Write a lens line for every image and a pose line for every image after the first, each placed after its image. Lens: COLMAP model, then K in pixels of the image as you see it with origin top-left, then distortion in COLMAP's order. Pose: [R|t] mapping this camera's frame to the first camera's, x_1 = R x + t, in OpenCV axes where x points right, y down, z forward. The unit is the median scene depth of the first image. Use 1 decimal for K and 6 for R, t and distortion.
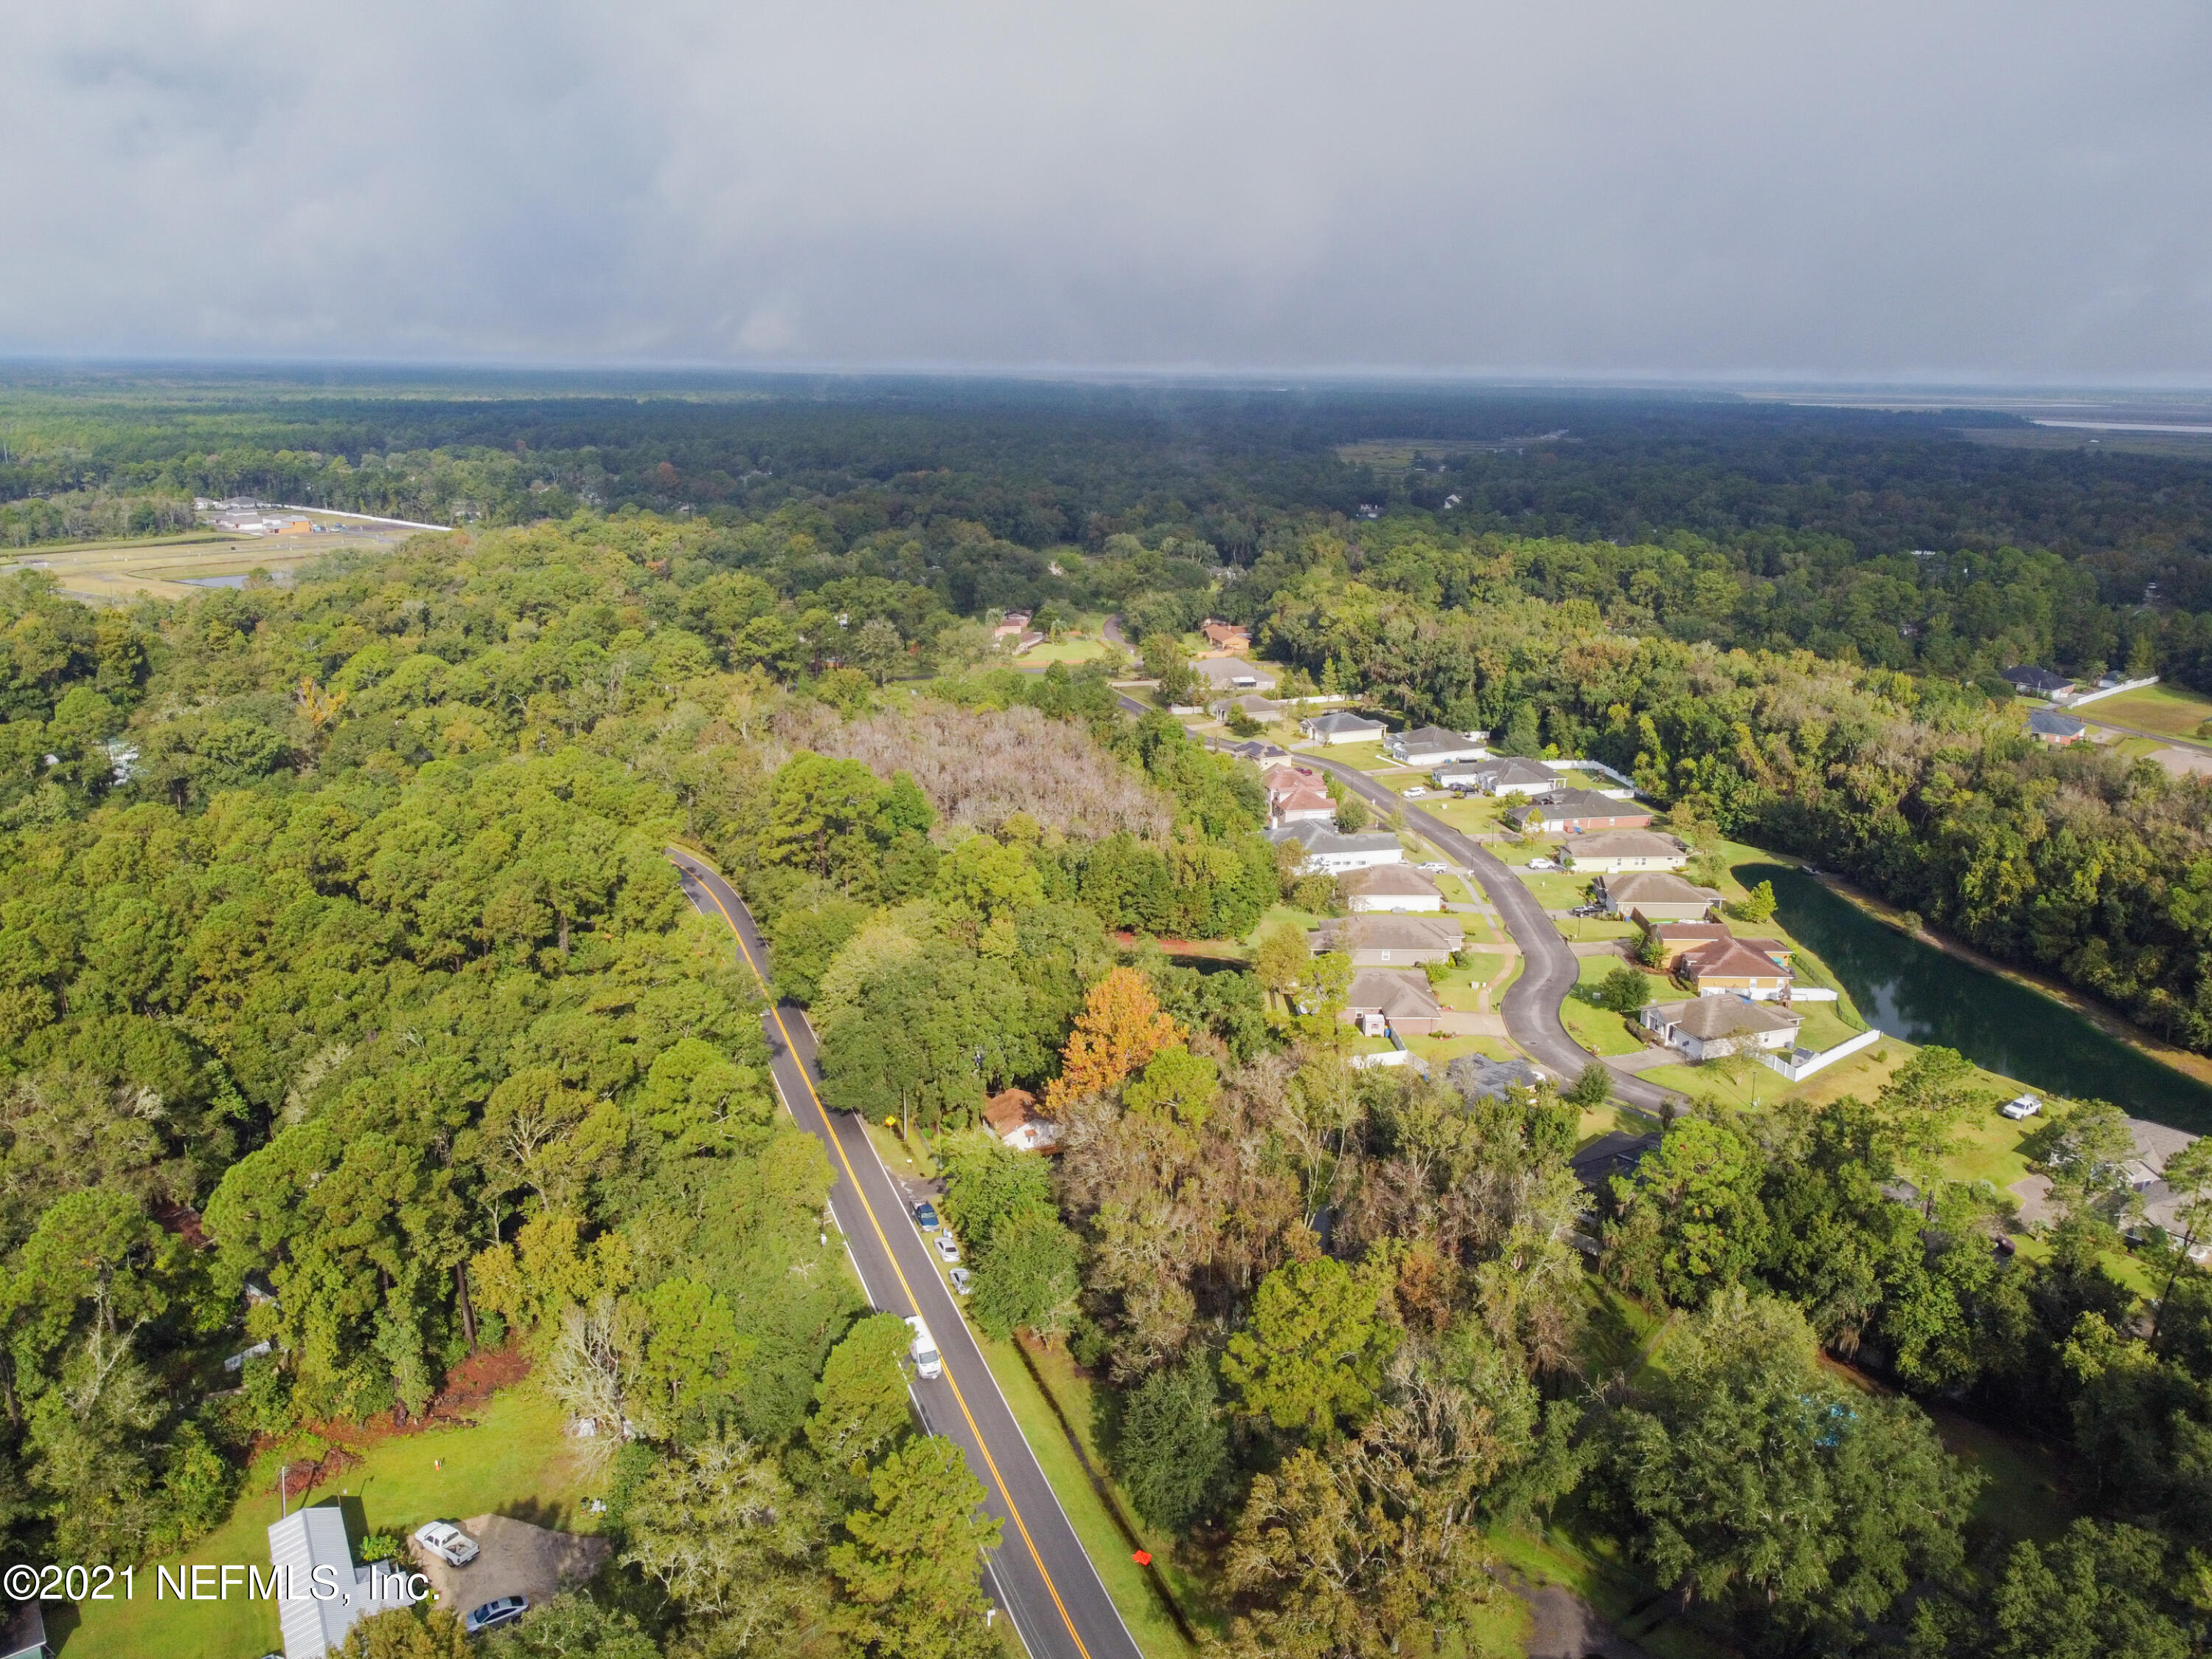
lens RADIAL K [[1681.0, 0, 1099.7], [0, 1681.0, 825.3], [0, 0, 1]] dist [0.007272, -0.009352]
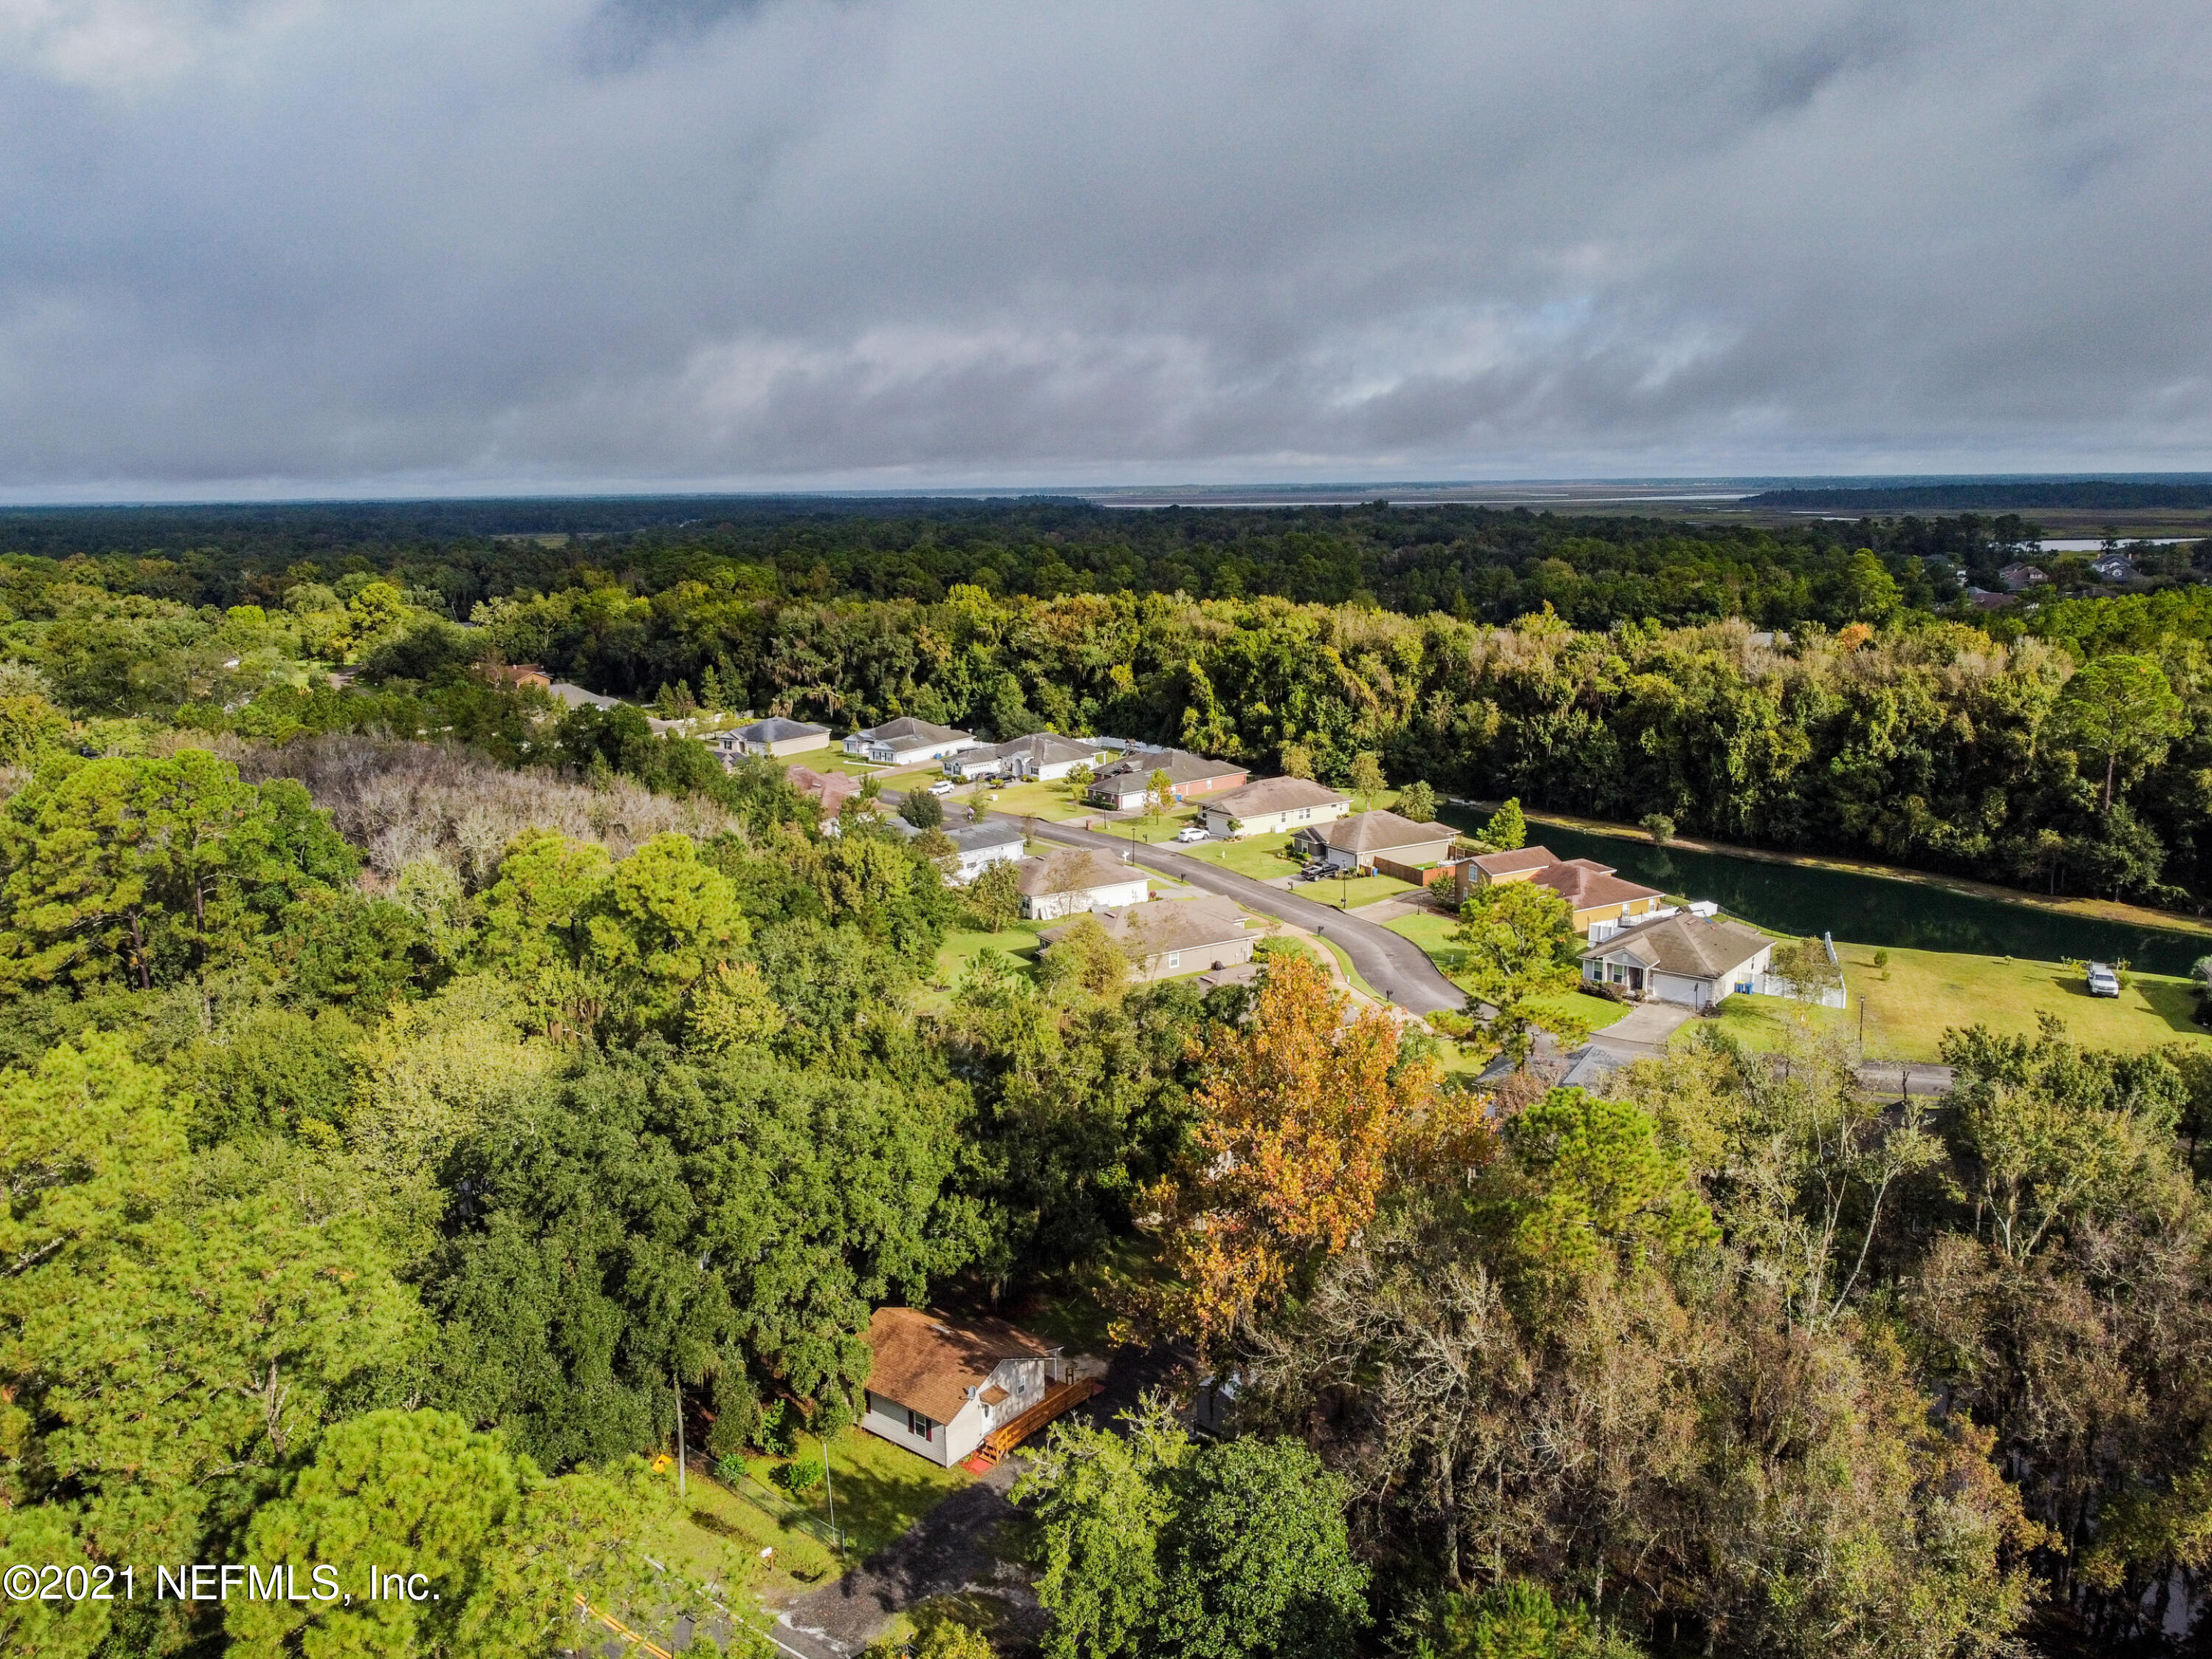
lens RADIAL K [[1681.0, 0, 1100.9], [0, 1681.0, 825.1], [0, 0, 1]] dist [0.007272, -0.009352]
pose [[0.866158, -0.125220, 0.483829, -0.158982], [0.157635, 0.987136, -0.026720, 0.038301], [-0.474259, 0.099412, 0.874755, 0.437592]]
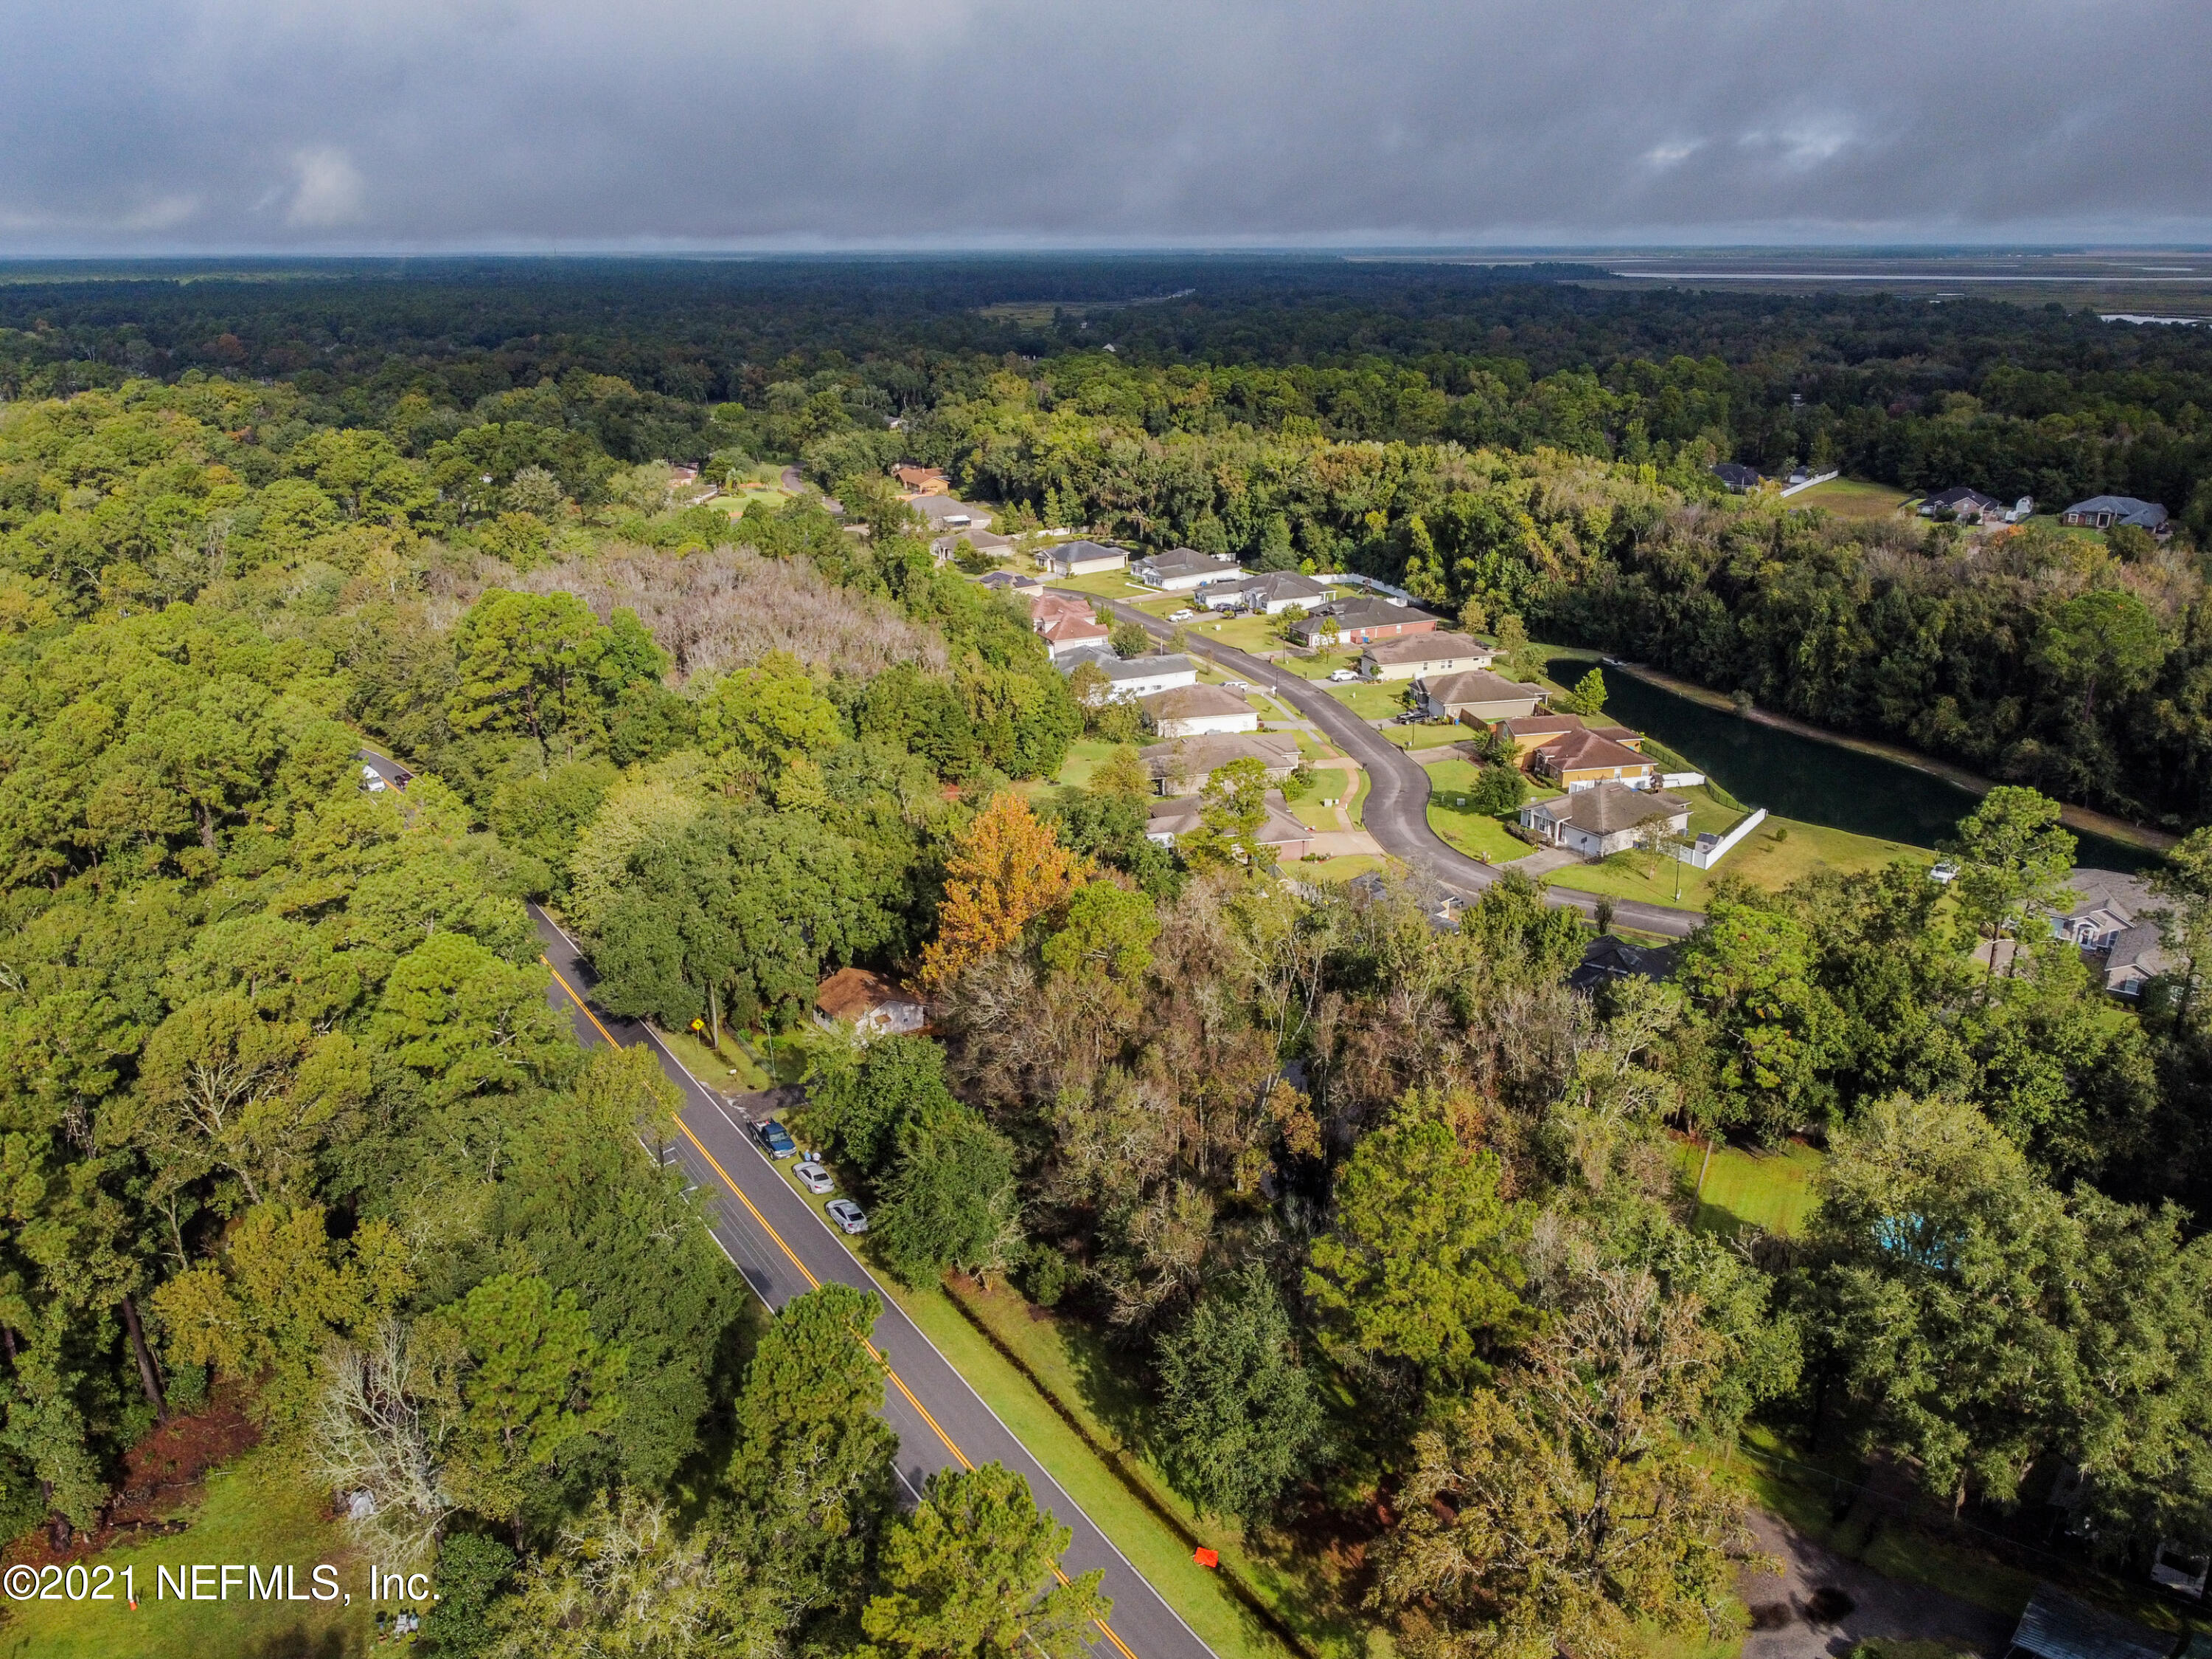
lens RADIAL K [[1681.0, 0, 1099.7], [0, 1681.0, 827.7], [0, 0, 1]] dist [0.007272, -0.009352]
pose [[0.975184, -0.090292, 0.202147, -0.069706], [0.076390, 0.994211, 0.075564, 0.031092], [-0.207800, -0.058247, 0.976436, 0.158379]]
